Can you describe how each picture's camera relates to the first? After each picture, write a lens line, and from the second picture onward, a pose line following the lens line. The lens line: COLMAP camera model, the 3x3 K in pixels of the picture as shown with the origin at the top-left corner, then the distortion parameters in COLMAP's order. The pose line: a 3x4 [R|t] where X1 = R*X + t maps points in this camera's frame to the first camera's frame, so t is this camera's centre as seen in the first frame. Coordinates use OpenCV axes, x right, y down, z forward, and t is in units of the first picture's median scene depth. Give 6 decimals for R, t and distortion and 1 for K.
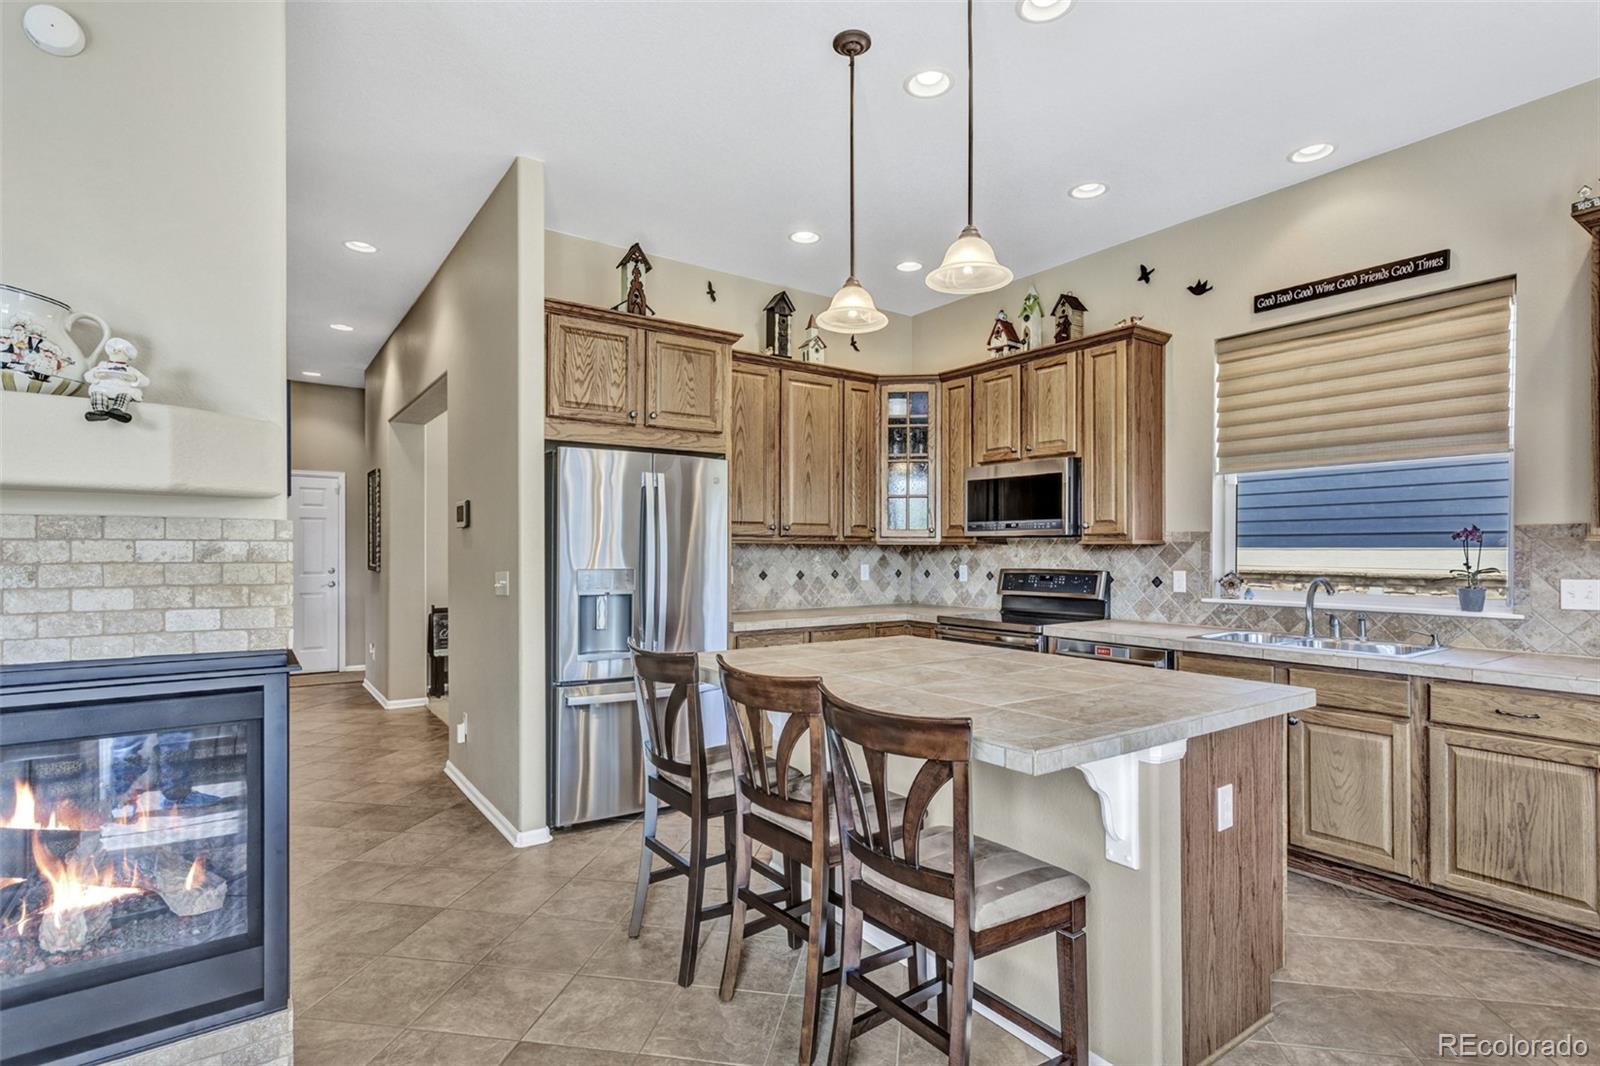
lens RADIAL K [[790.1, 0, 809.2], [0, 790.1, 540.9], [0, 0, 1]] dist [0.006417, 0.000661]
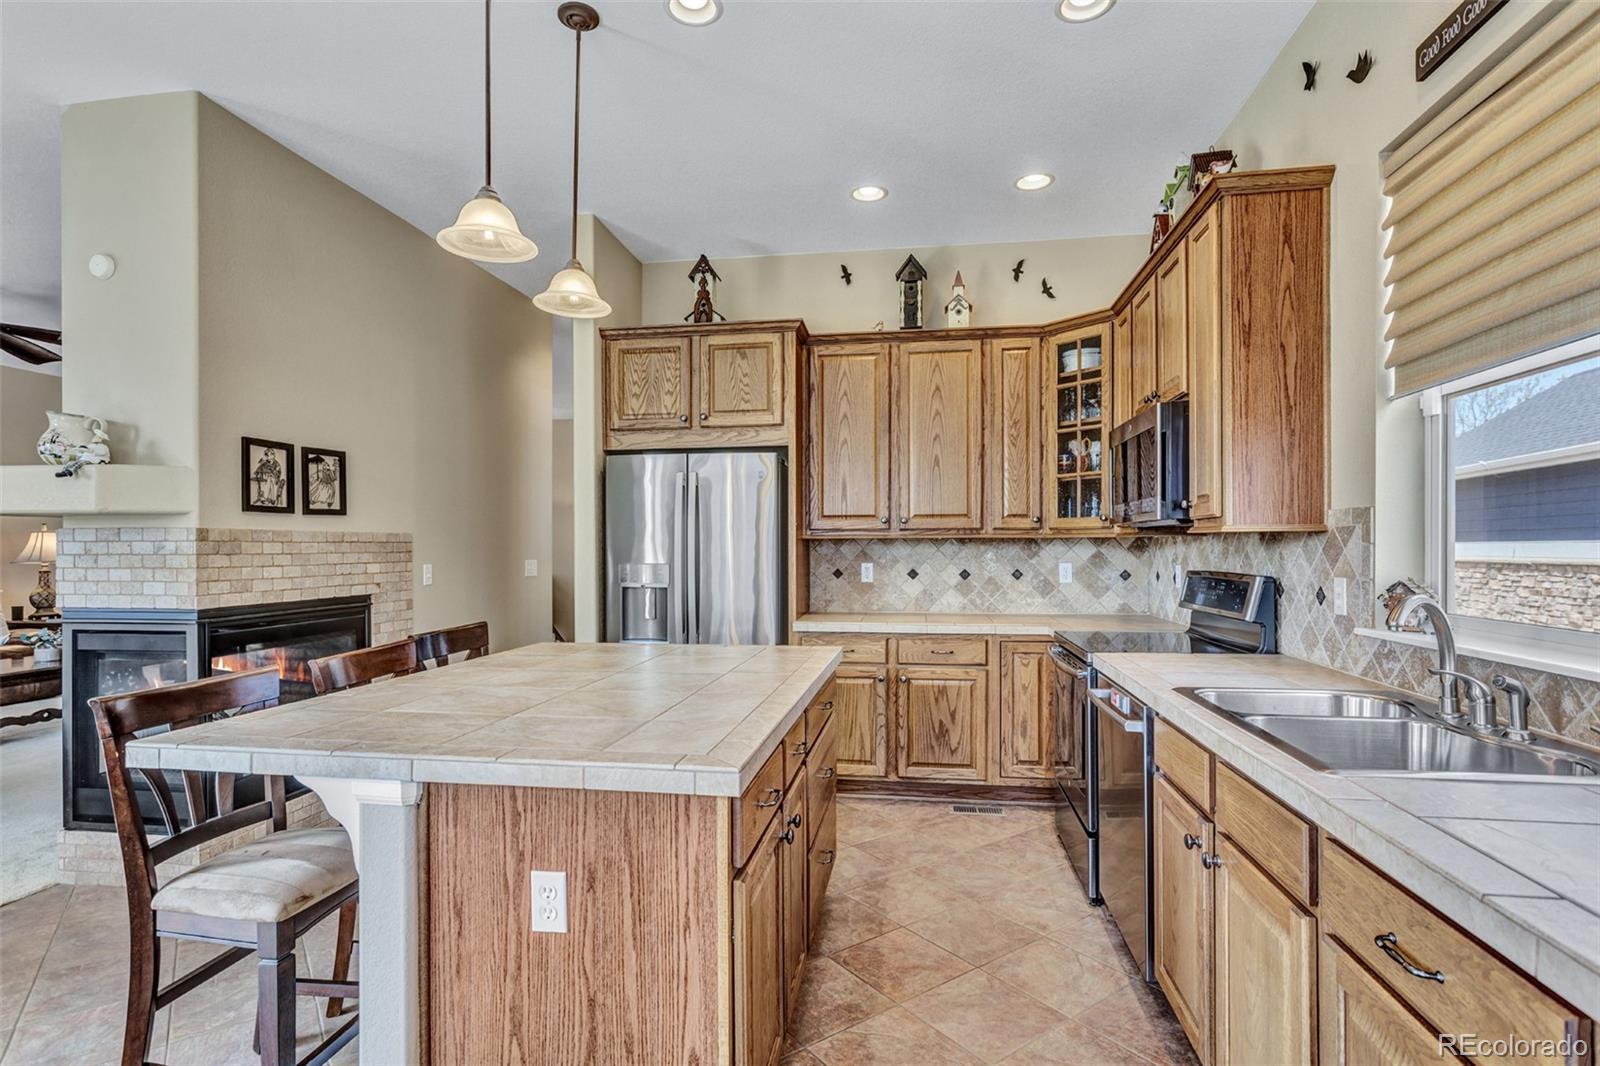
lens RADIAL K [[794.8, 0, 804.5], [0, 794.8, 541.0], [0, 0, 1]] dist [-0.005667, 0.000647]
pose [[0.715756, -0.010343, -0.698274, 0.597693], [0.012163, 0.999923, -0.002343, 0.008498], [0.698244, -0.006816, 0.715827, 0.327378]]
